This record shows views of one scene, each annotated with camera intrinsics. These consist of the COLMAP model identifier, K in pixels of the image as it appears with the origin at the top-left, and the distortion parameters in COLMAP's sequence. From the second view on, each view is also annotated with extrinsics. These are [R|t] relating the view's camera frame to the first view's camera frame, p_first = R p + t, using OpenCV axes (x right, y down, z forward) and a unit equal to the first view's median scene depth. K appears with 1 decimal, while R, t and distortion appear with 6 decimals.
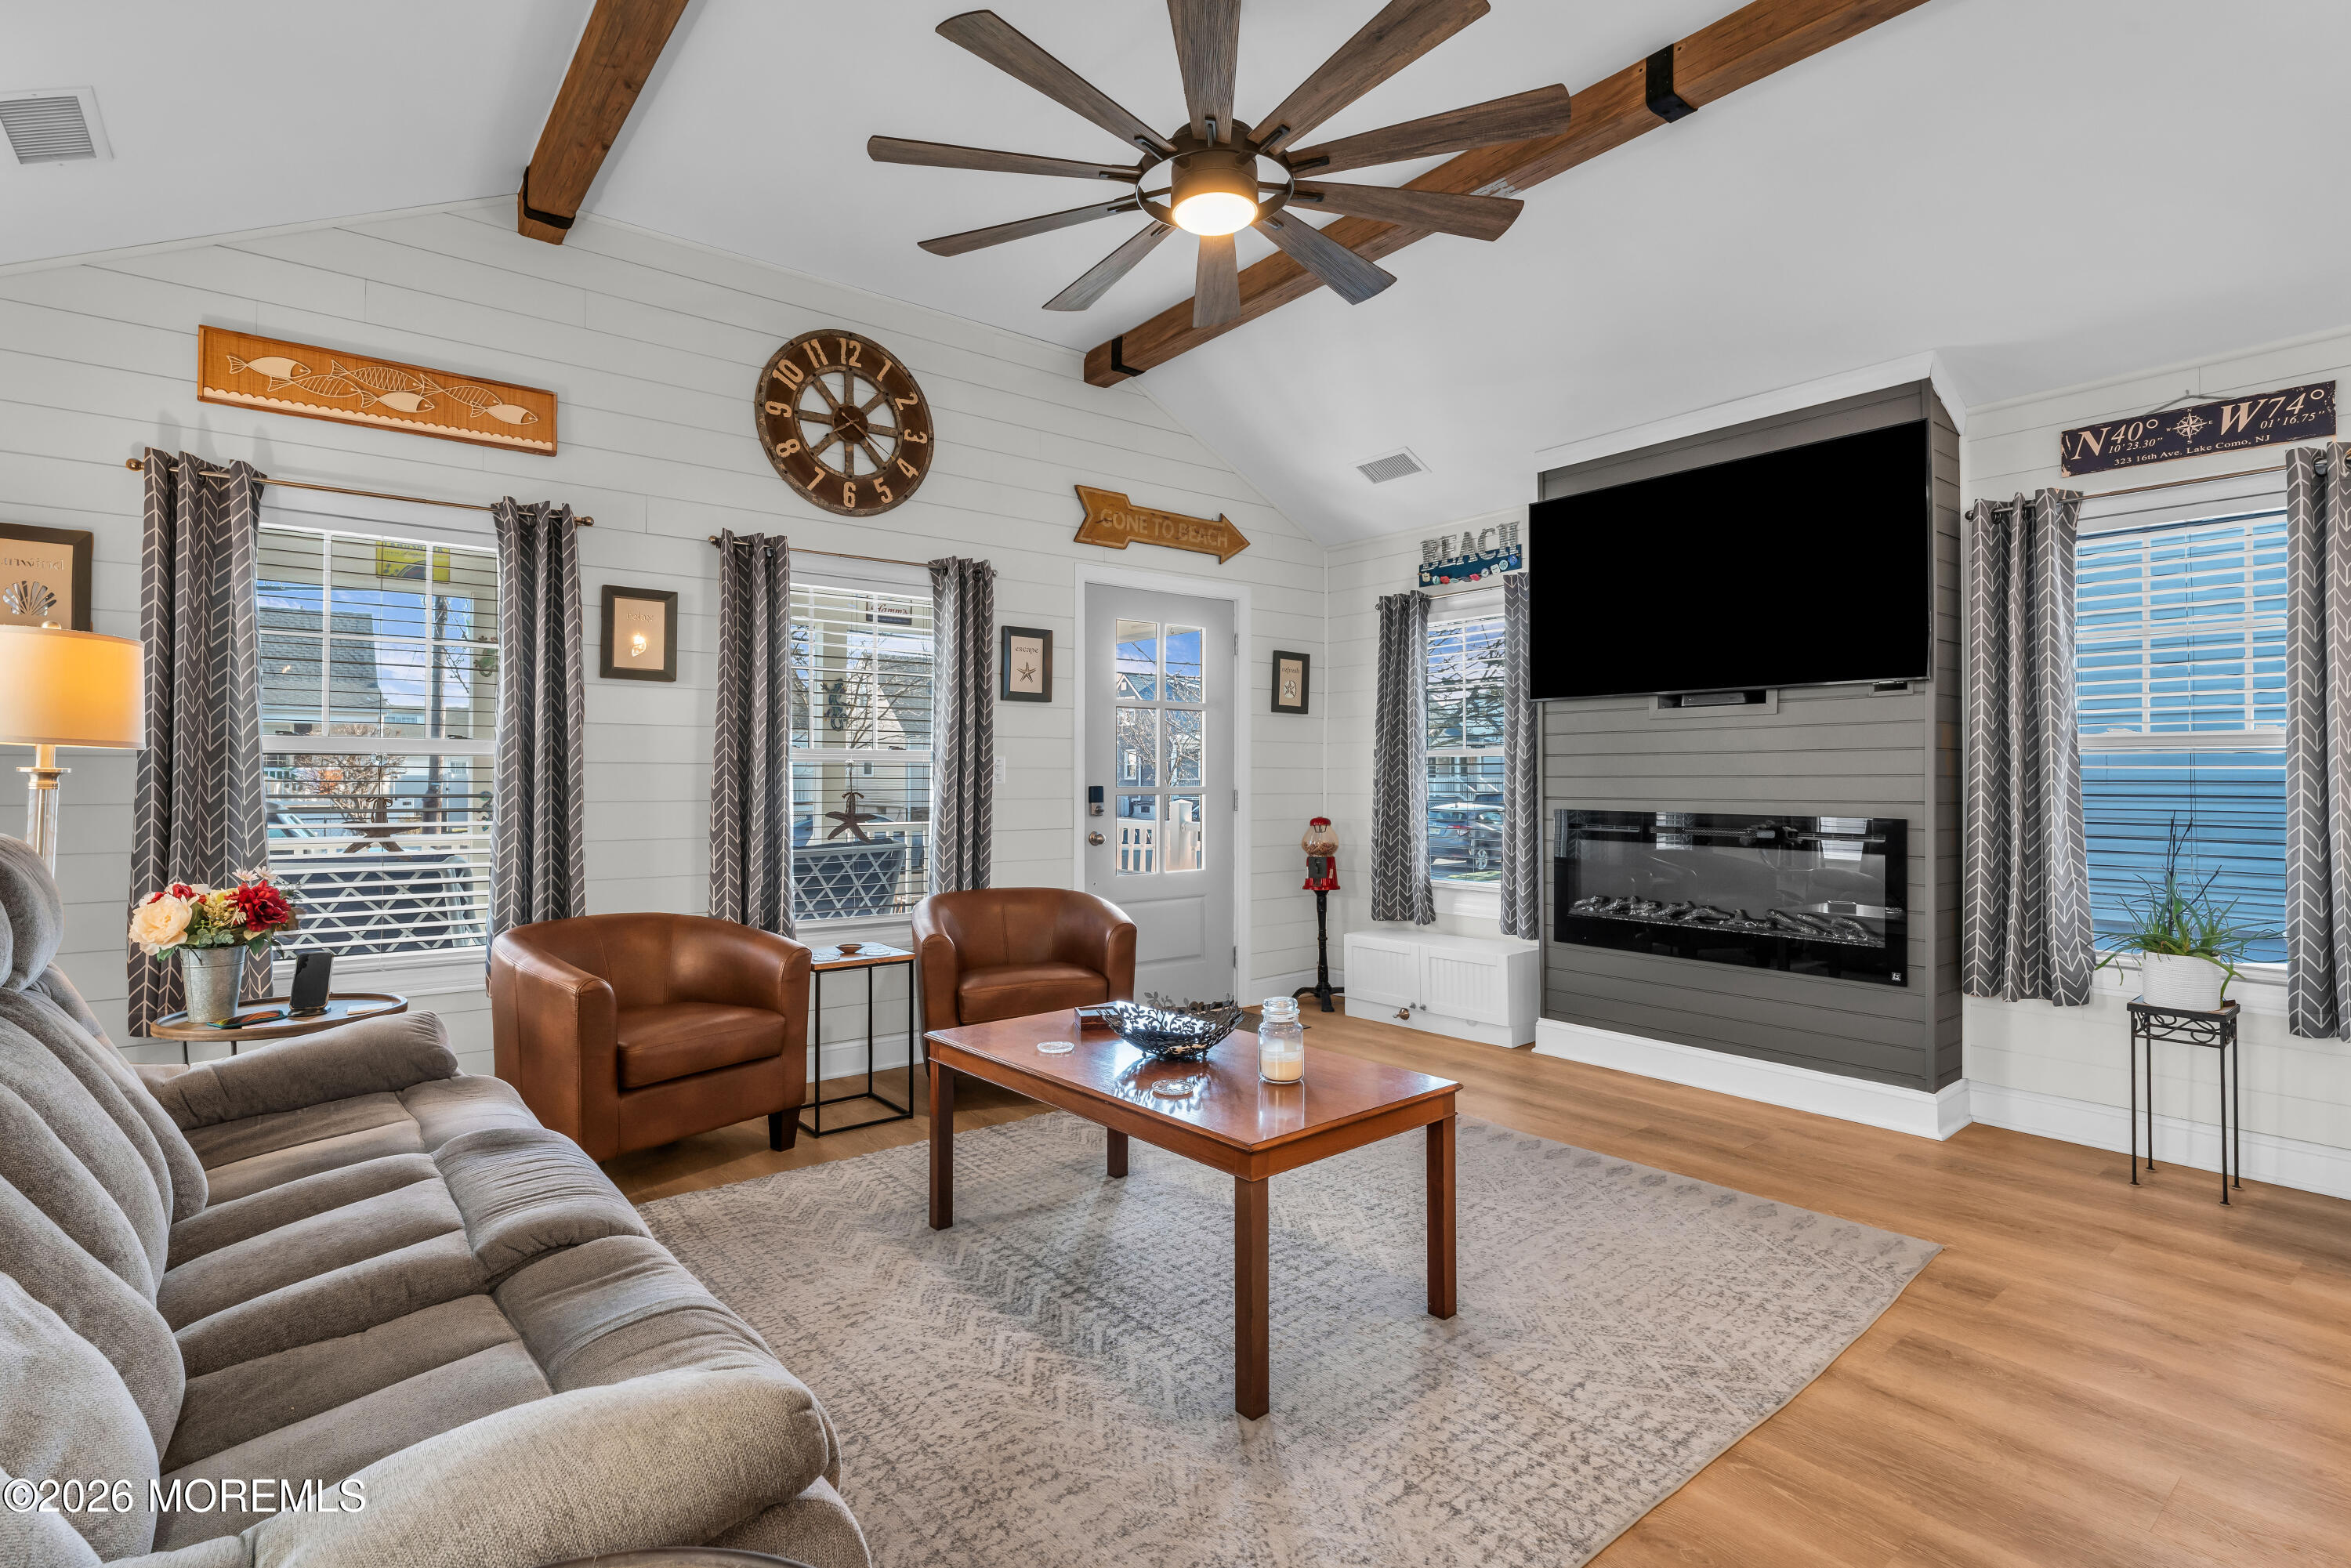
lens RADIAL K [[1147.3, 0, 1171.4], [0, 1147.3, 769.6], [0, 0, 1]] dist [-0.004659, 0.000745]
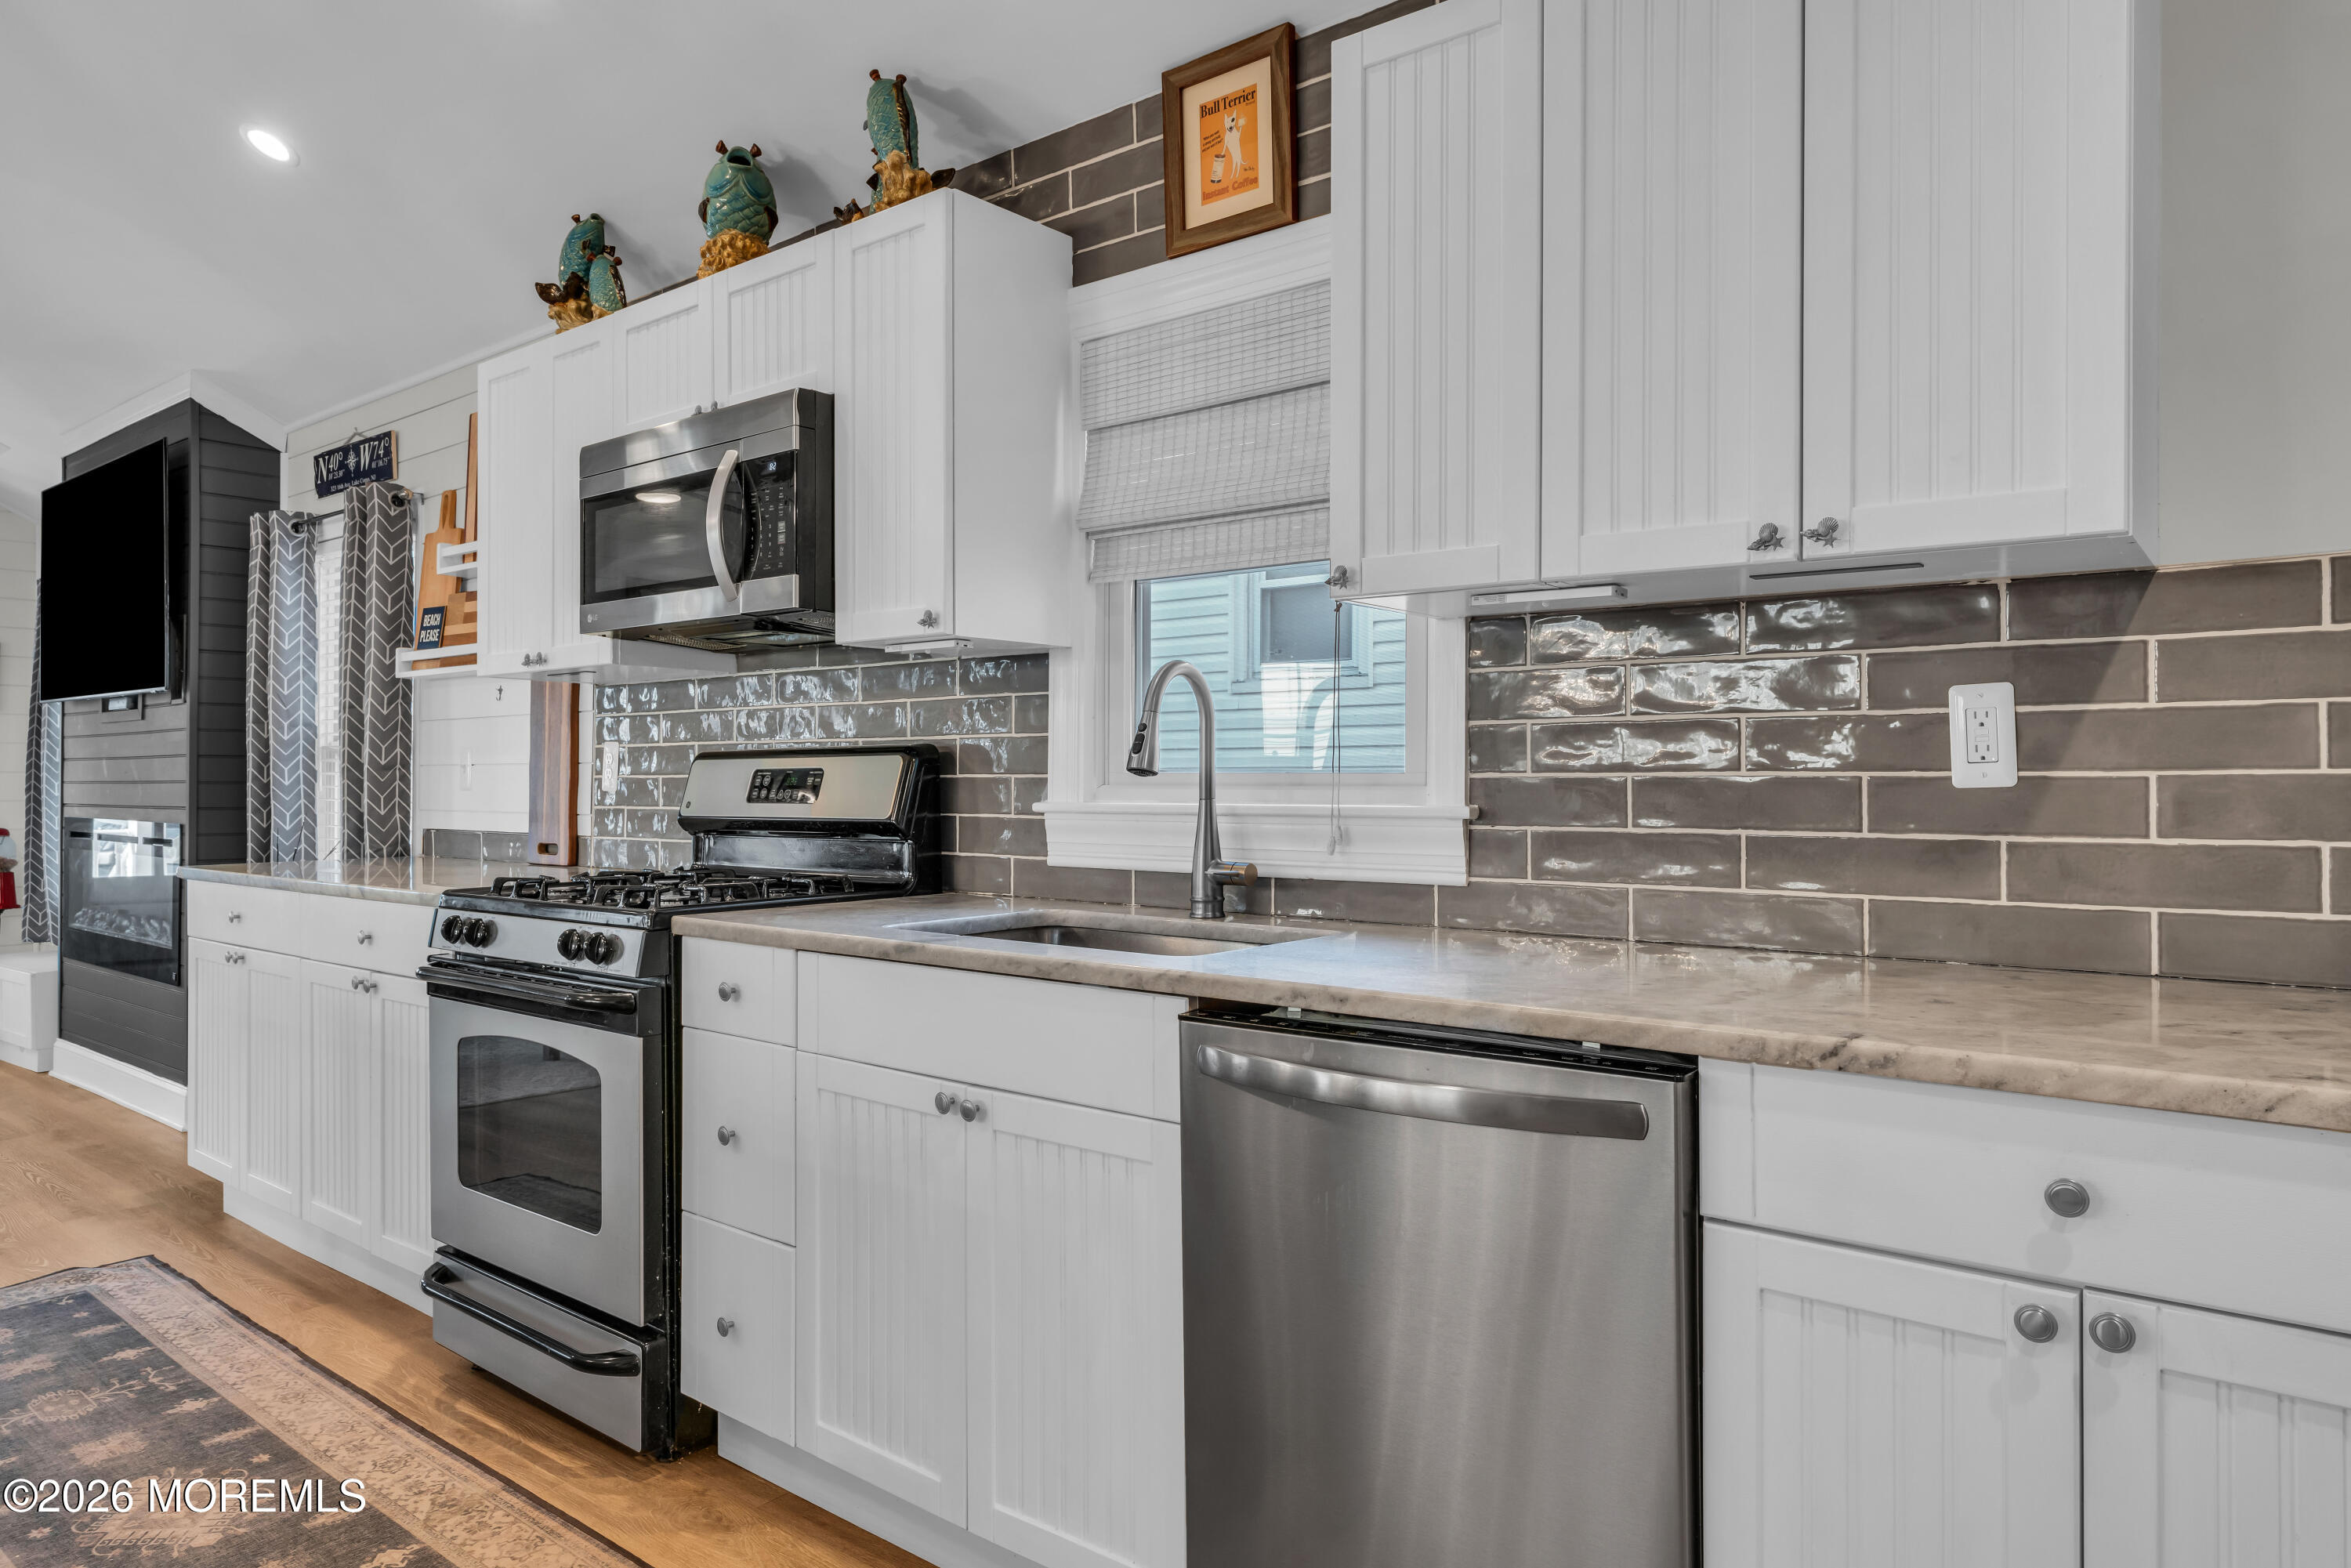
lens RADIAL K [[1479.8, 0, 1177.6], [0, 1479.8, 771.0], [0, 0, 1]] dist [0.006397, 0.000765]
pose [[0.980333, -0.003063, 0.197327, 1.137131], [0.001558, 0.999968, 0.007784, -0.012460], [-0.197344, -0.007323, 0.980307, -0.430495]]
